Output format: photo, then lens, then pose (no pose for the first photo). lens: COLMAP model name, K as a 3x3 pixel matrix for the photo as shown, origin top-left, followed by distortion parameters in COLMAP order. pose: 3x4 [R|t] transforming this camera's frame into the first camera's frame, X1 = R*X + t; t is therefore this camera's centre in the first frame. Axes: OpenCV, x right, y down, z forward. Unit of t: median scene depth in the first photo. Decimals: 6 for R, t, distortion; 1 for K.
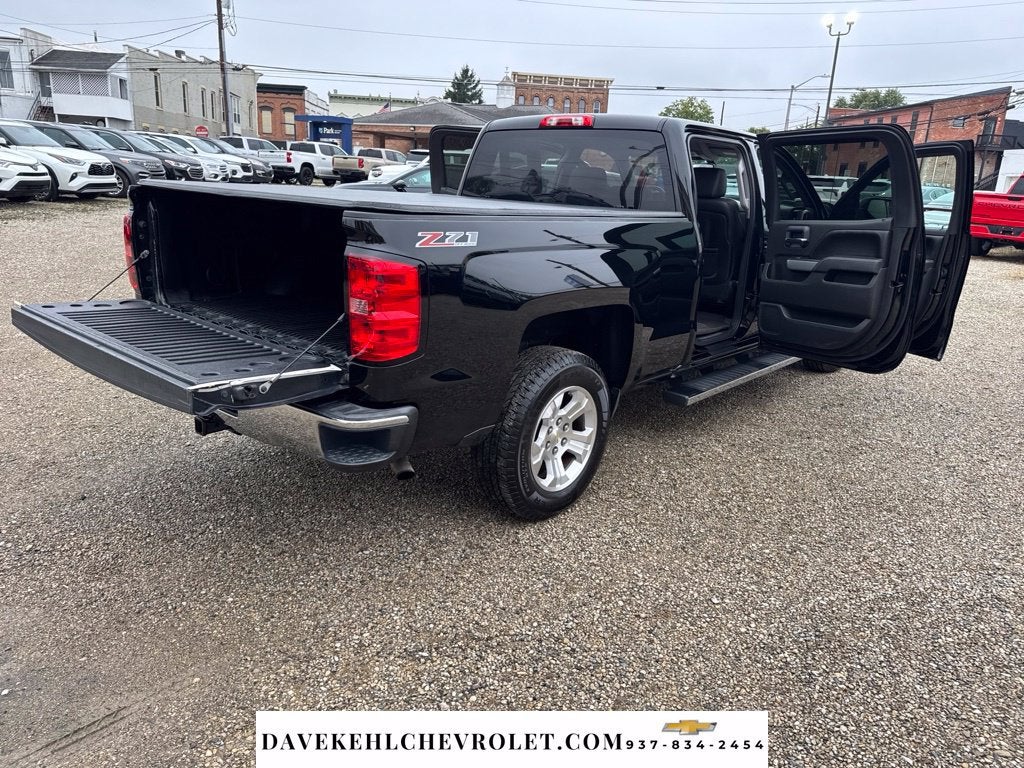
lens RADIAL K [[723.4, 0, 510.6], [0, 723.4, 384.8], [0, 0, 1]] dist [0.021223, -0.023658]
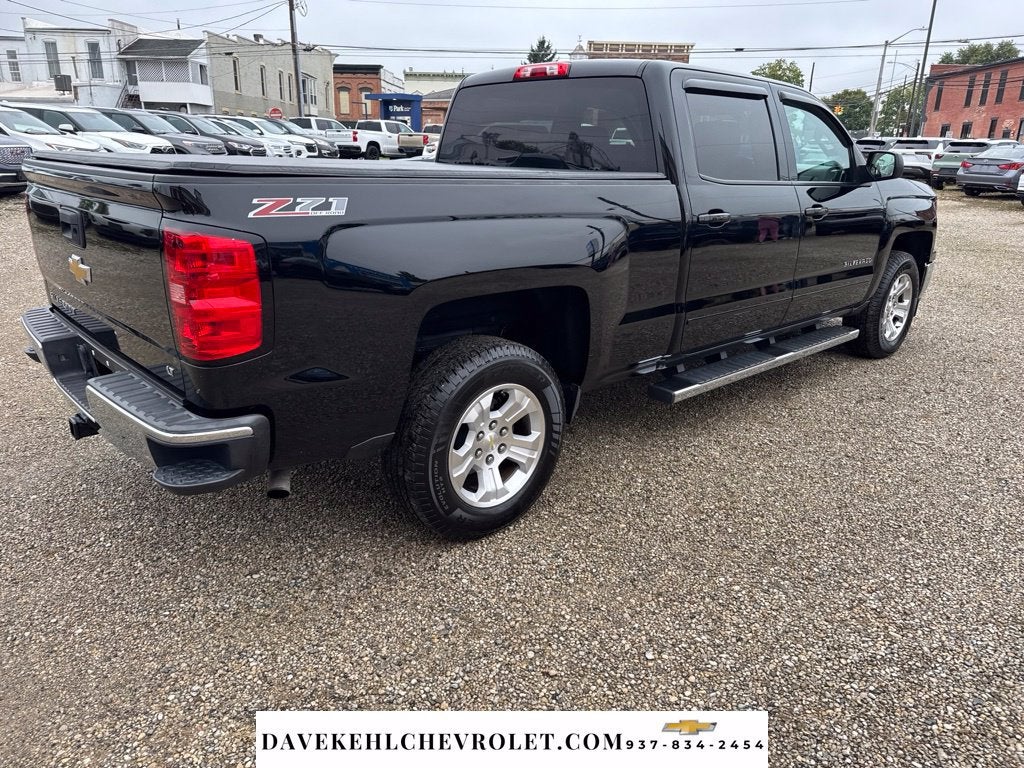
lens RADIAL K [[719.5, 0, 510.1], [0, 719.5, 396.8], [0, 0, 1]] dist [0.006414, -0.006680]
pose [[0.993921, 0.007472, -0.109841, 0.144798], [-0.002166, 0.998828, 0.048344, -0.018676], [0.110073, -0.047813, 0.992773, 0.138027]]
